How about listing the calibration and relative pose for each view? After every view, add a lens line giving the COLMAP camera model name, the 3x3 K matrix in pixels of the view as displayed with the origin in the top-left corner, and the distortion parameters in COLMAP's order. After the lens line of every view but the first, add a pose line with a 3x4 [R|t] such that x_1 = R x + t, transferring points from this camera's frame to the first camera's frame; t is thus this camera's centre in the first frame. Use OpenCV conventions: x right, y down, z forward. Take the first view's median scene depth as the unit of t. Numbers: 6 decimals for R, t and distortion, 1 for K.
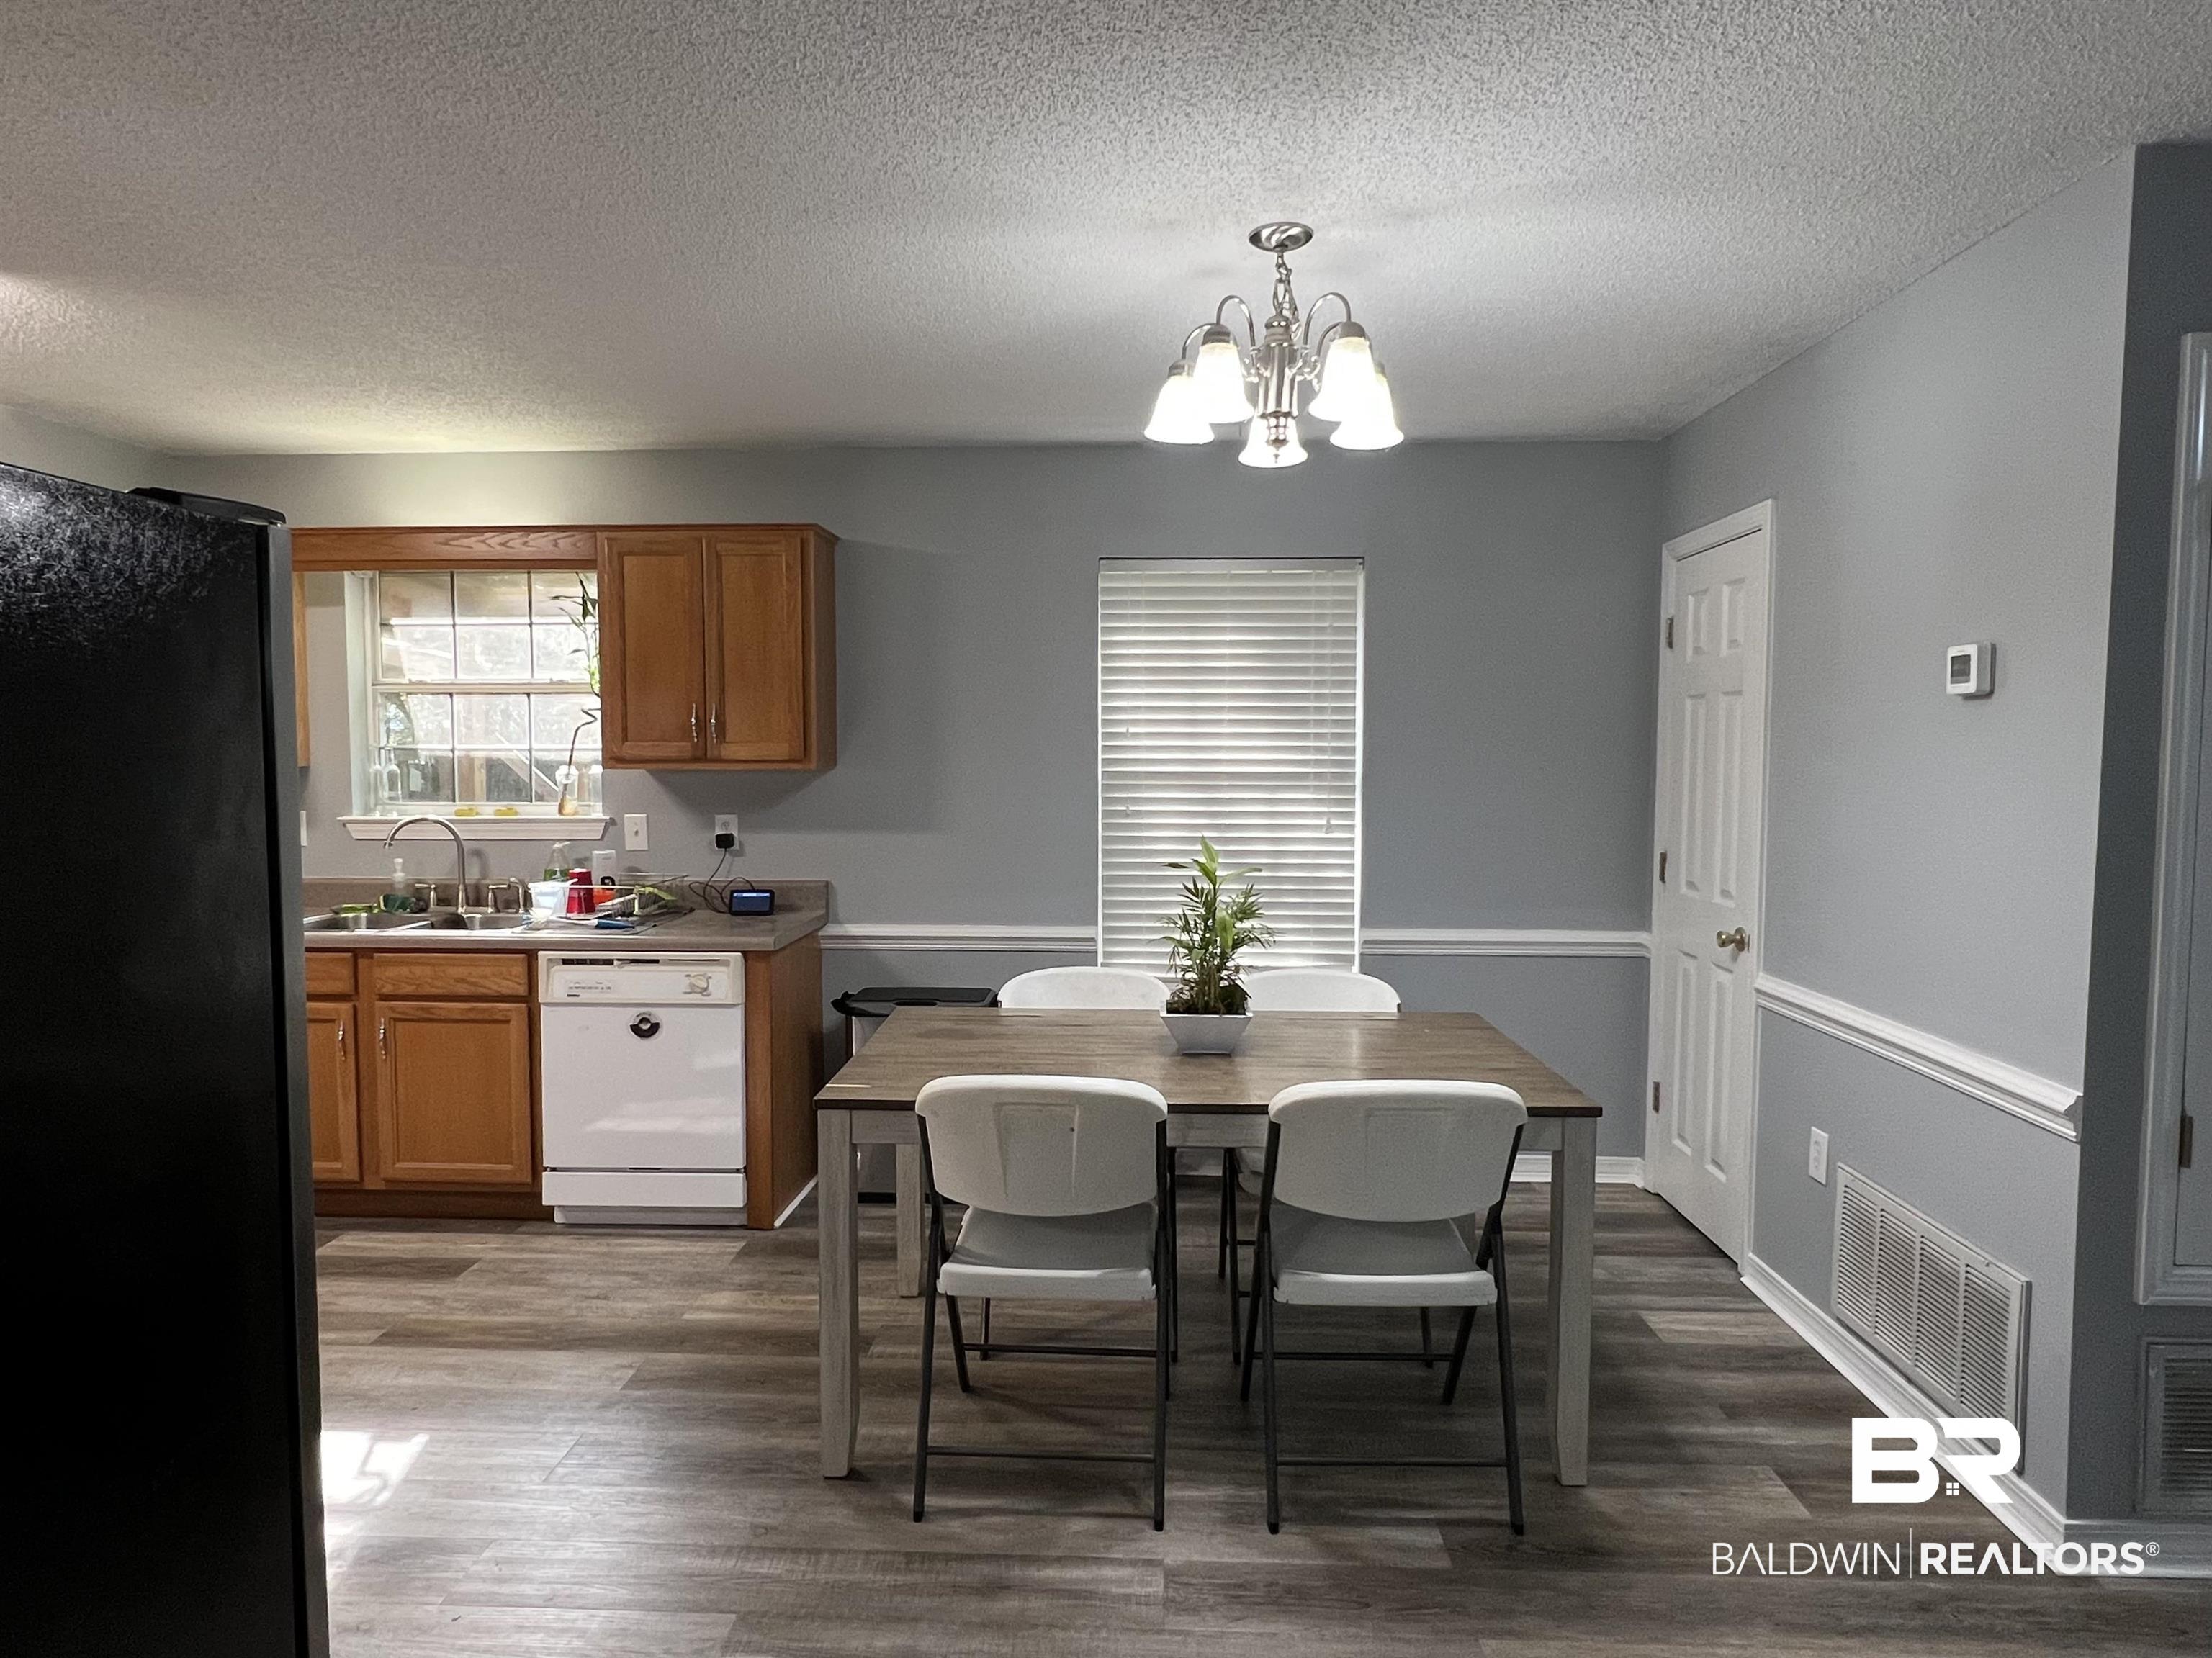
lens RADIAL K [[1278.6, 0, 1094.7], [0, 1278.6, 828.7], [0, 0, 1]] dist [-0.000474, -0.000627]
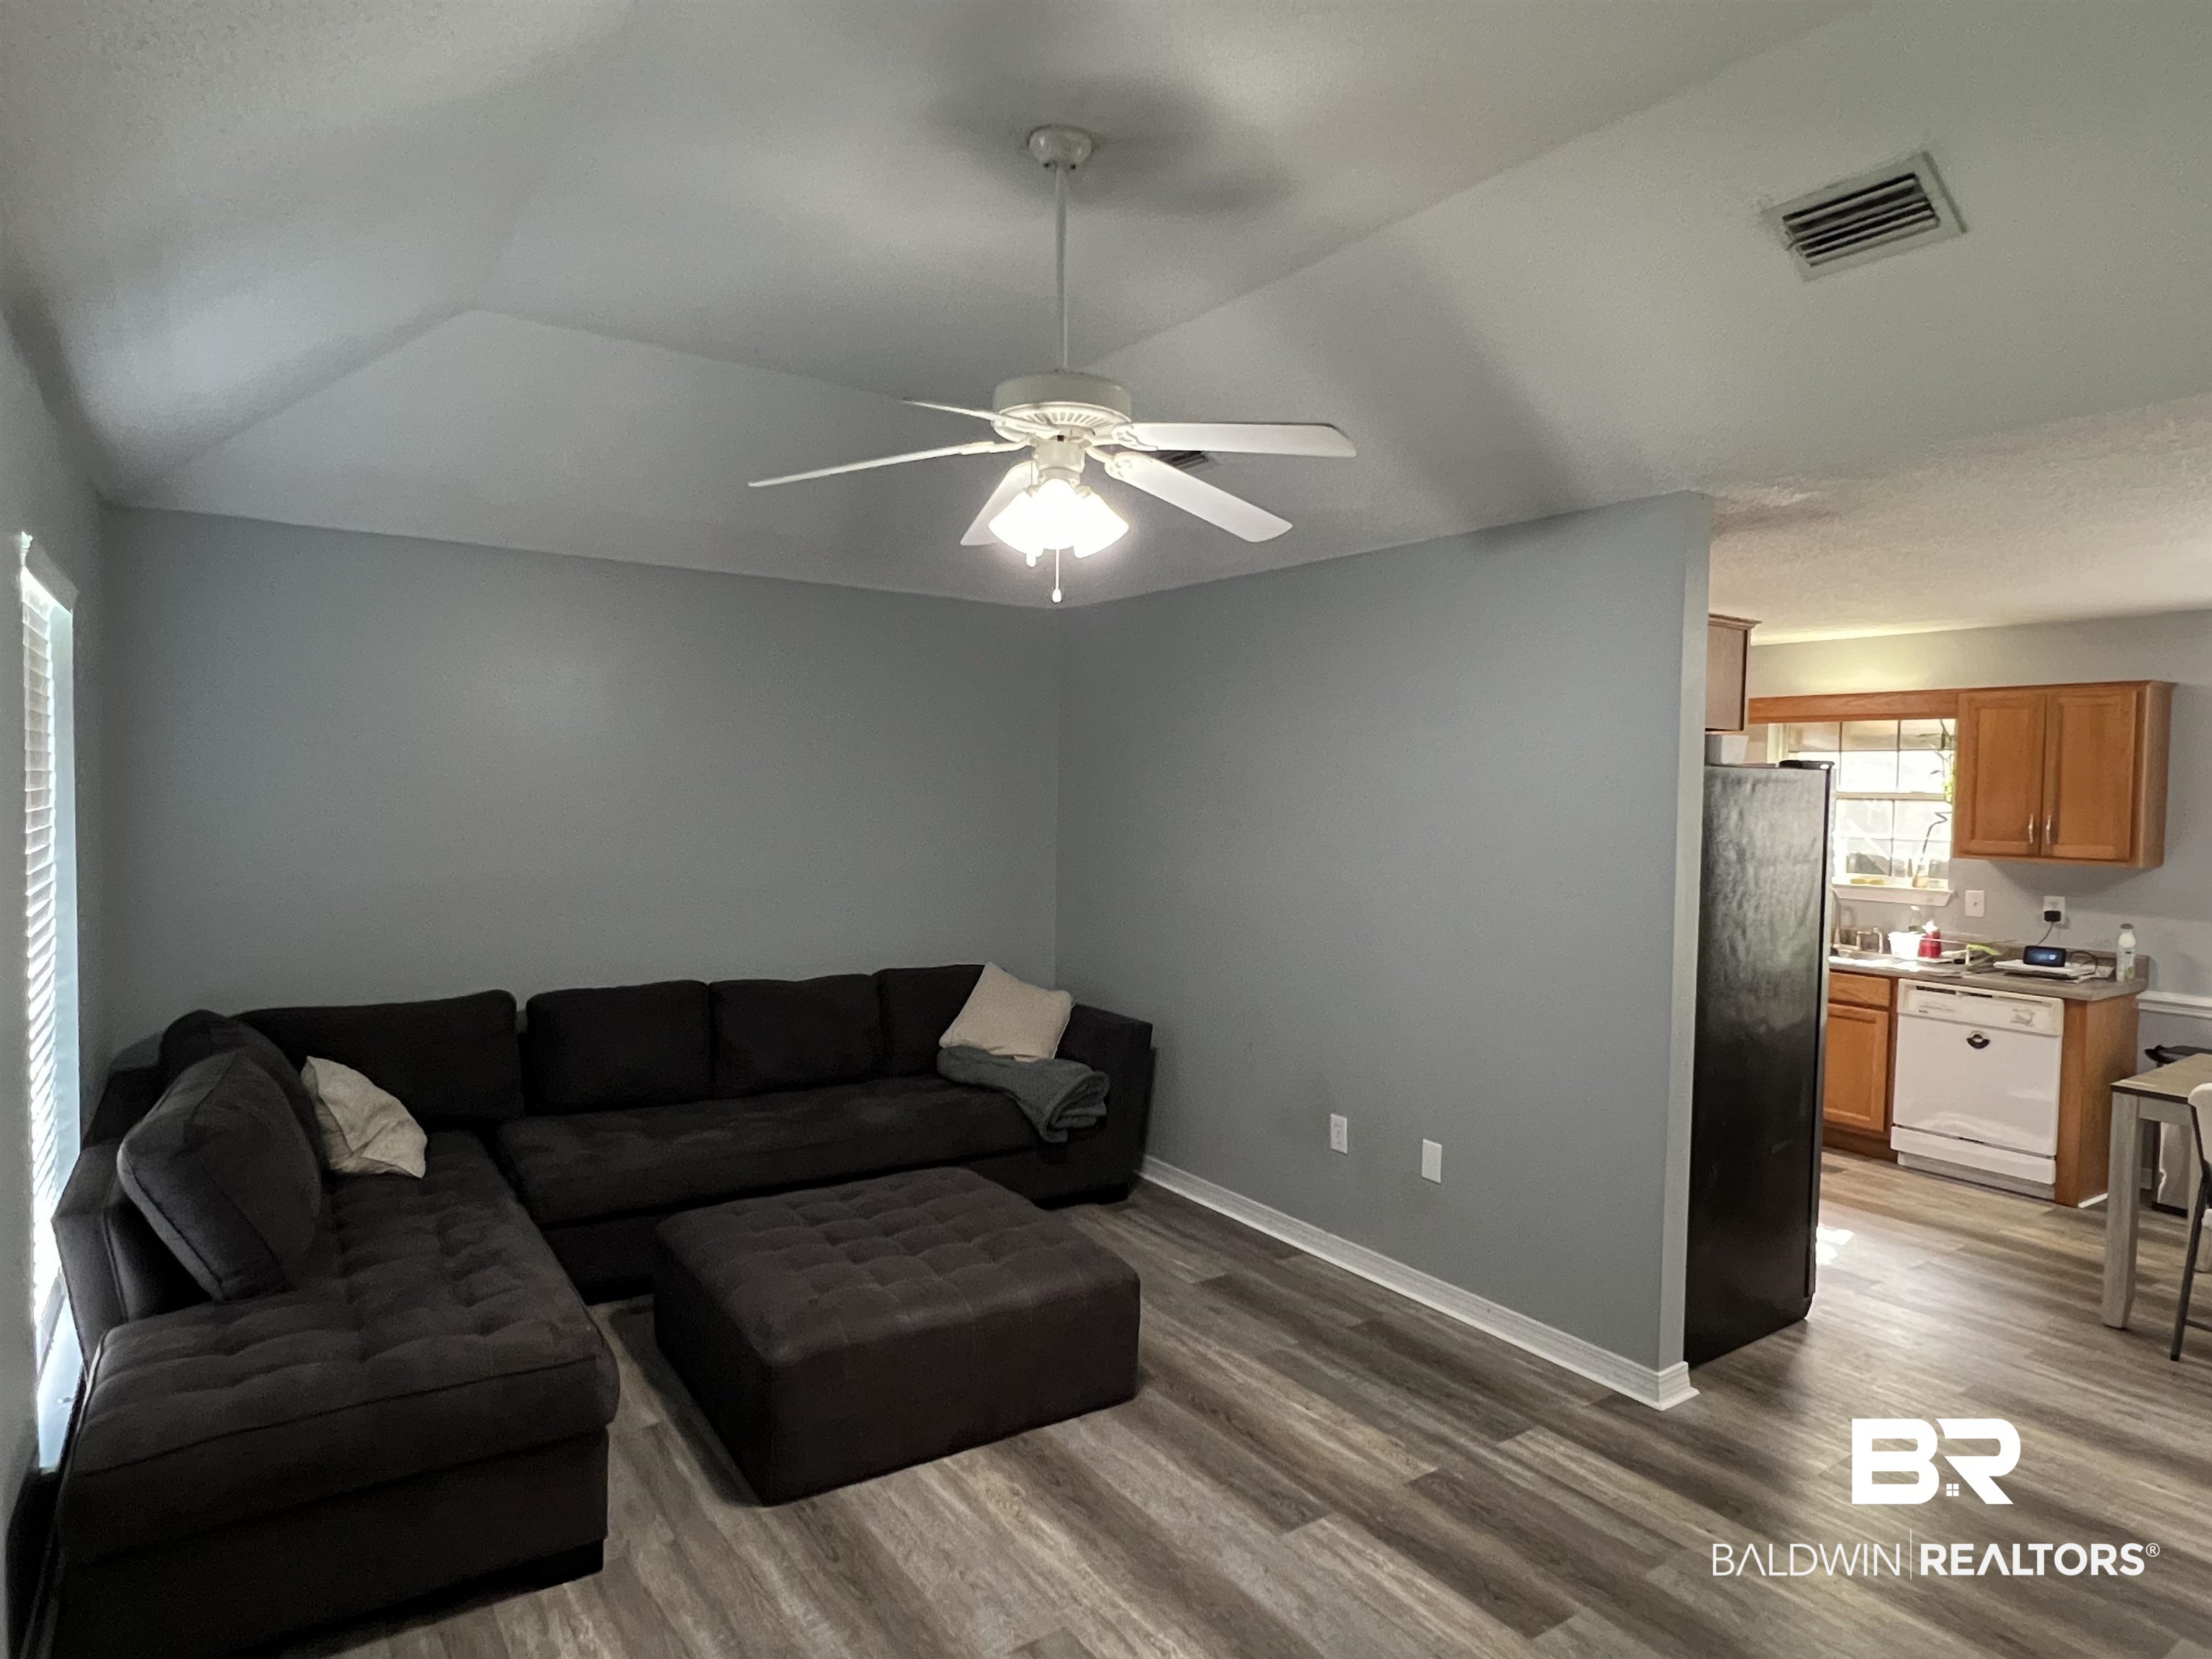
lens RADIAL K [[1278.8, 0, 1094.7], [0, 1278.8, 829.2], [0, 0, 1]] dist [-0.000474, -0.000627]
pose [[0.601685, 0.039079, -0.797777, 0.183800], [-0.064737, 0.997902, 0.000057, -0.017832], [0.796106, 0.051611, 0.602953, -0.654552]]
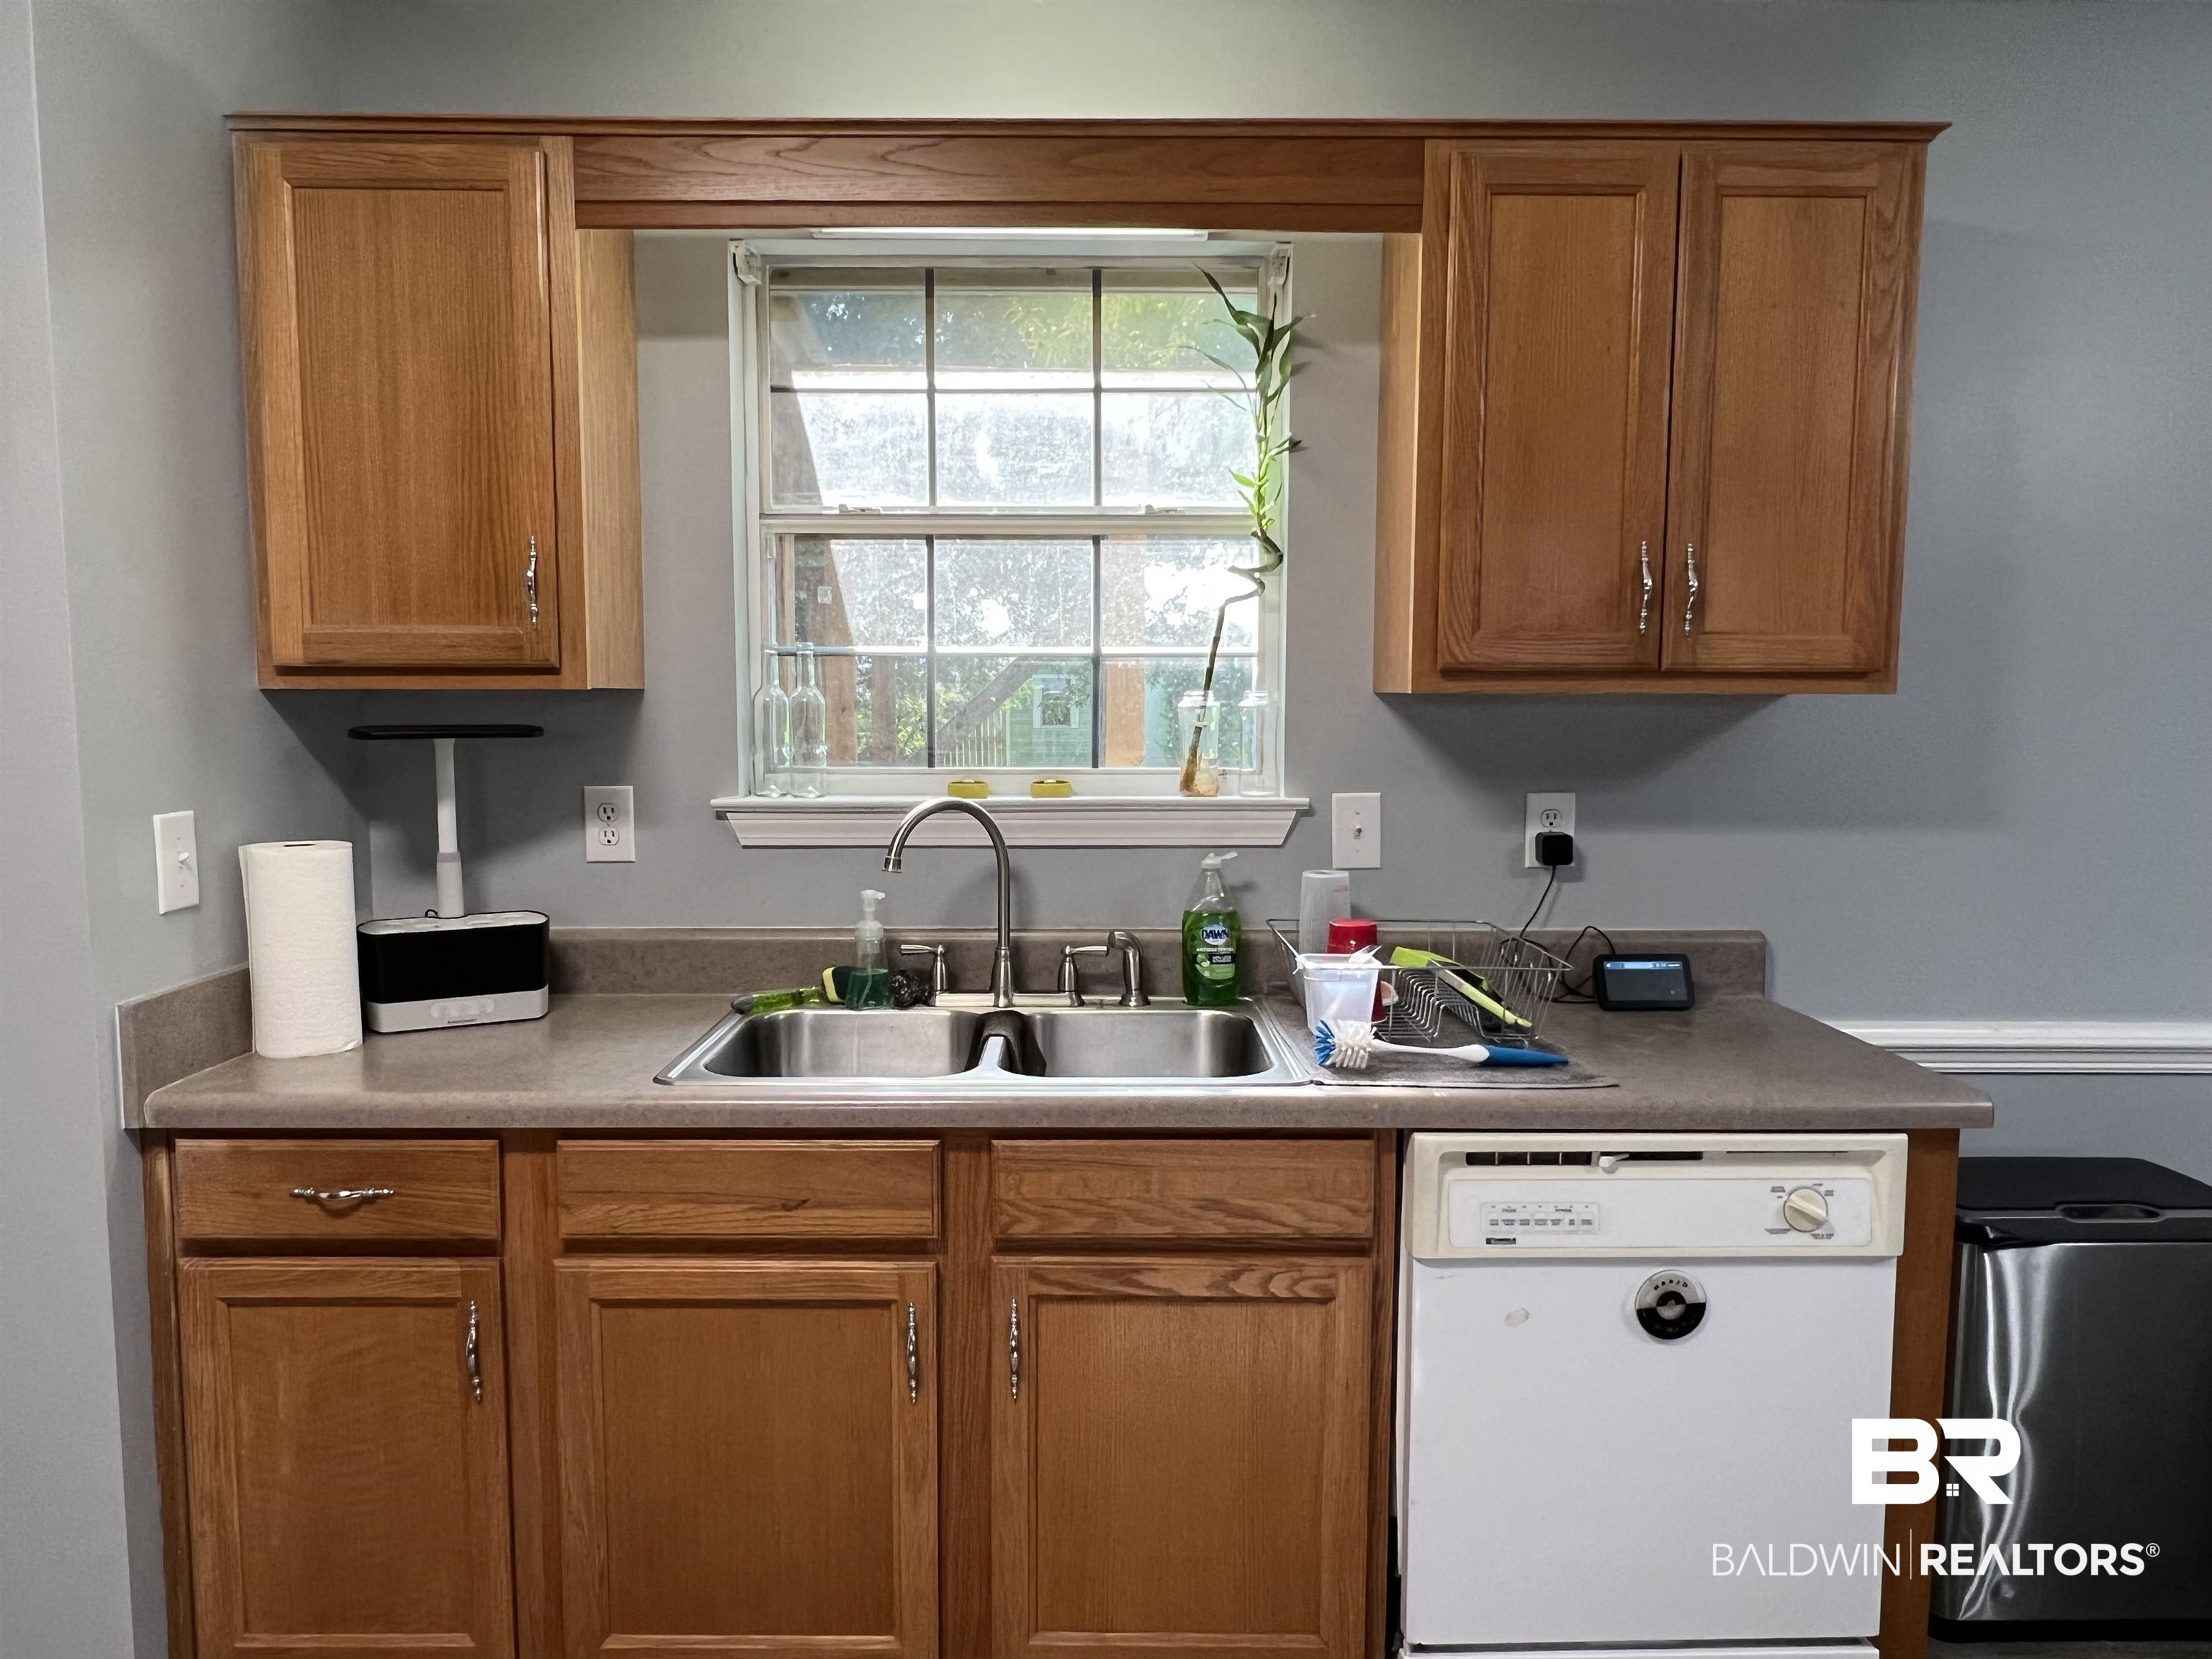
lens RADIAL K [[1447.4, 0, 1100.8], [0, 1447.4, 844.4], [0, 0, 1]] dist [-0.002098, -0.000216]
pose [[0.998578, -0.003509, 0.053189, -0.548939], [0.001282, 0.999123, 0.041847, -0.016702], [-0.053289, -0.041719, 0.997707, 0.535007]]
